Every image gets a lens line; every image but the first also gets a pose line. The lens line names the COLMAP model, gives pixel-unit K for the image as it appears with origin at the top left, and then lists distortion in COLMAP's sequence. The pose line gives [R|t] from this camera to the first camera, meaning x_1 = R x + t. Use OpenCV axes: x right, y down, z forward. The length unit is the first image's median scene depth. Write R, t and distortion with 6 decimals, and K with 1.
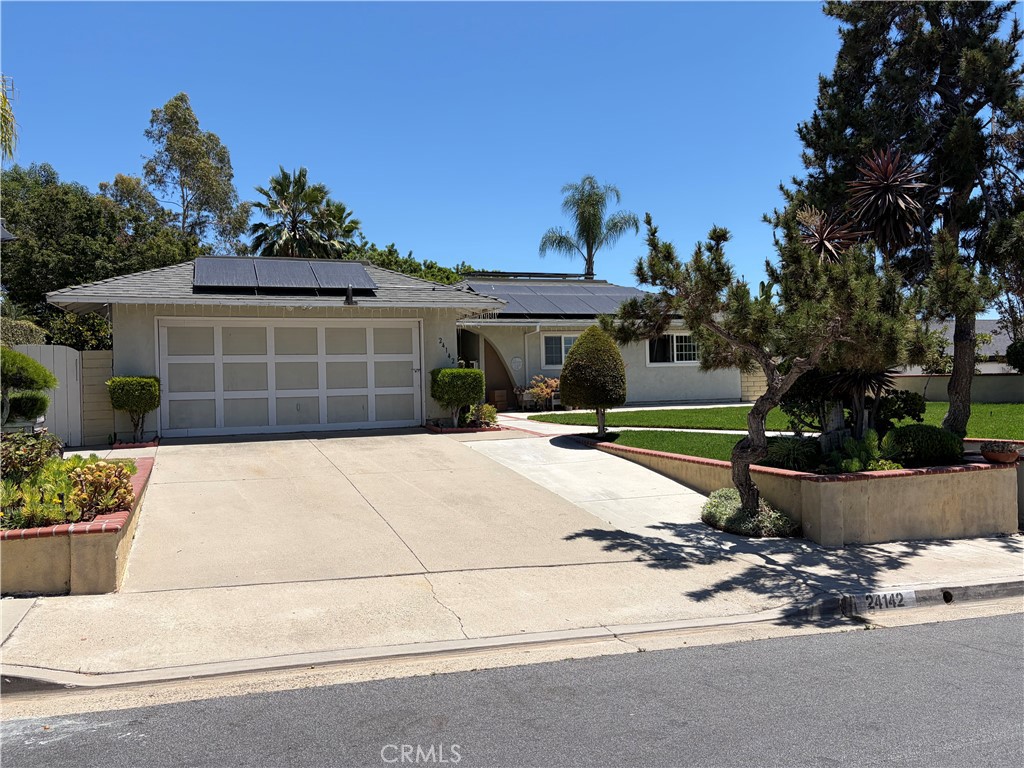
lens RADIAL K [[780.7, 0, 503.9], [0, 780.7, 391.7], [0, 0, 1]] dist [0.040760, -0.038321]
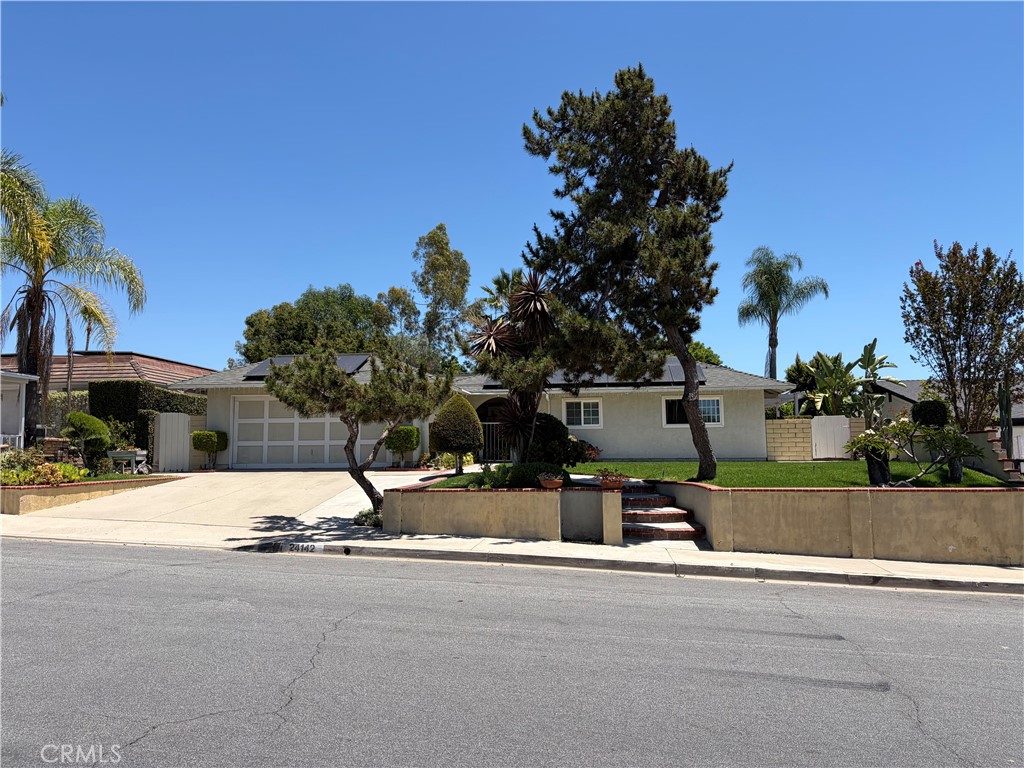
lens RADIAL K [[780.7, 0, 512.2], [0, 780.7, 345.3], [0, 0, 1]] dist [0.040760, -0.038321]
pose [[0.893685, -0.047196, -0.446205, 0.837986], [-0.017595, 0.990002, -0.139954, 0.022383], [0.448349, 0.132925, 0.883920, -0.219610]]
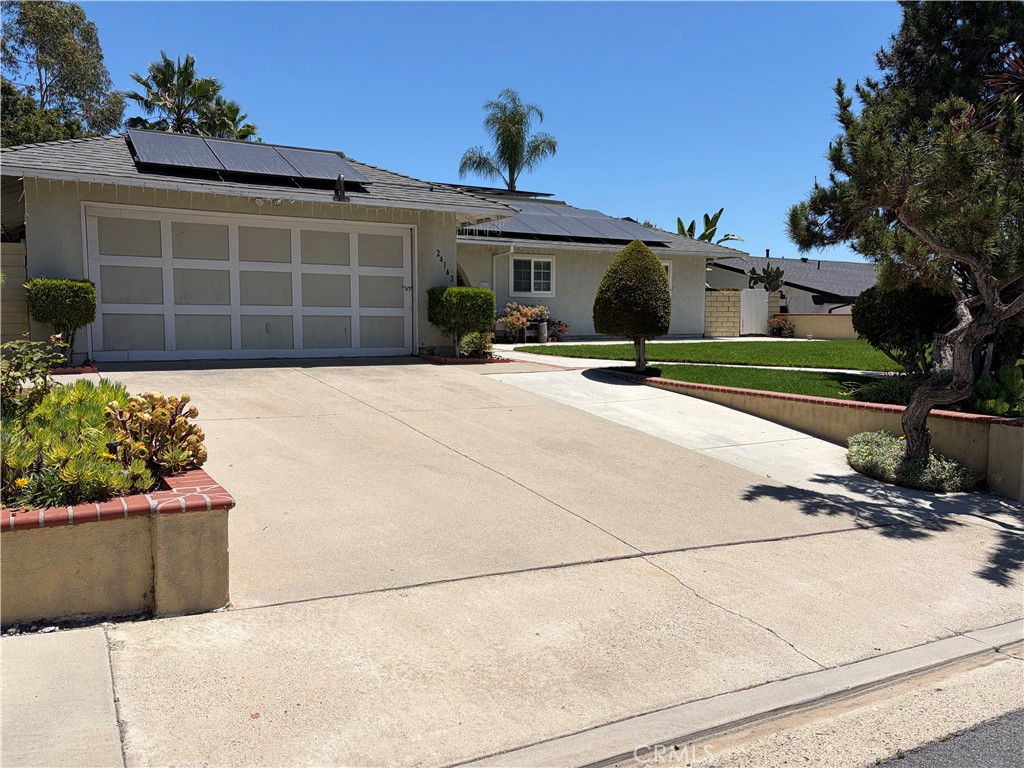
lens RADIAL K [[780.7, 0, 507.3], [0, 780.7, 396.2], [0, 0, 1]] dist [0.040760, -0.038321]
pose [[0.985134, 0.011452, 0.171407, -0.169134], [-0.026210, 0.996114, 0.084084, 0.016523], [-0.169778, -0.087326, 0.981606, 0.169317]]
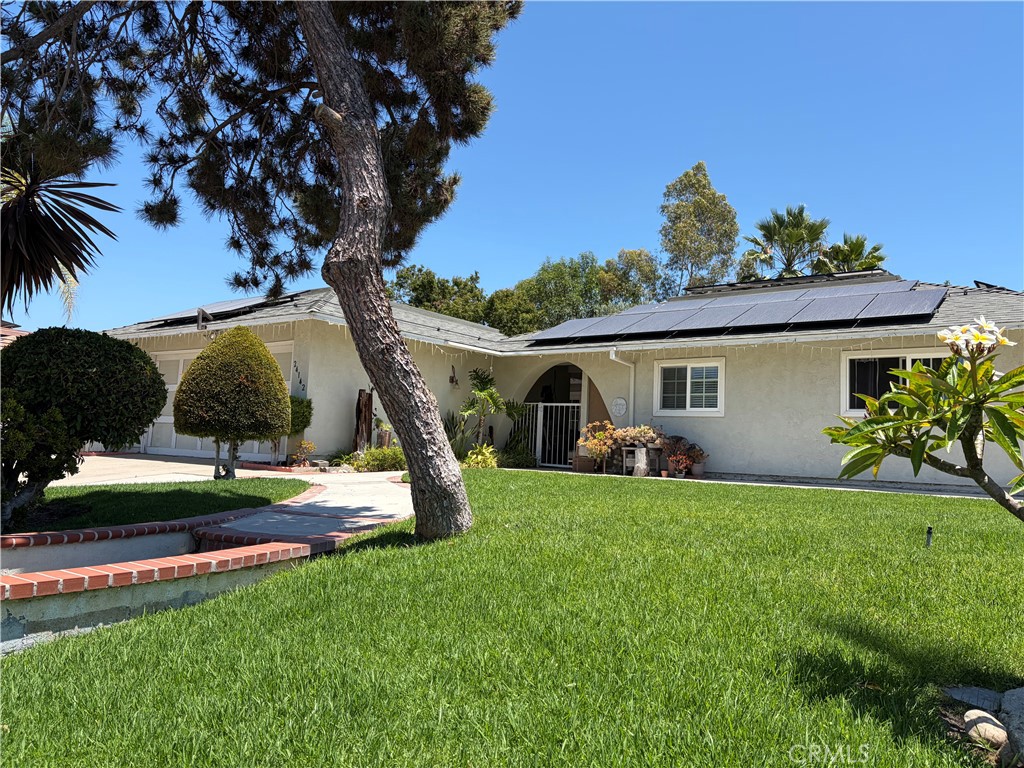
lens RADIAL K [[780.7, 0, 496.8], [0, 780.7, 360.5], [0, 0, 1]] dist [0.040760, -0.038321]
pose [[0.547264, -0.052003, -0.835343, 0.860013], [-0.067556, 0.992067, -0.106019, 0.008228], [0.834229, 0.114453, 0.539409, 0.807895]]
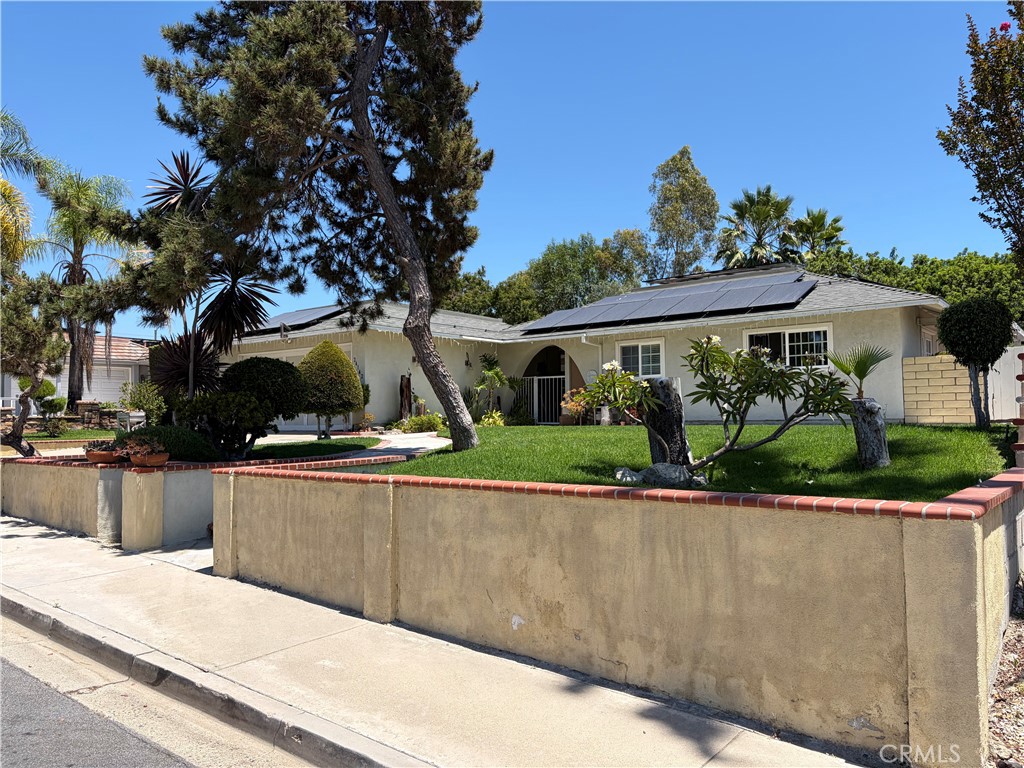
lens RADIAL K [[780.7, 0, 505.0], [0, 780.7, 382.5], [0, 0, 1]] dist [0.040760, -0.038321]
pose [[0.535332, -0.025019, -0.844271, 1.199372], [-0.013513, 0.999180, -0.038178, 0.014187], [0.844534, 0.031847, 0.534554, 0.618081]]
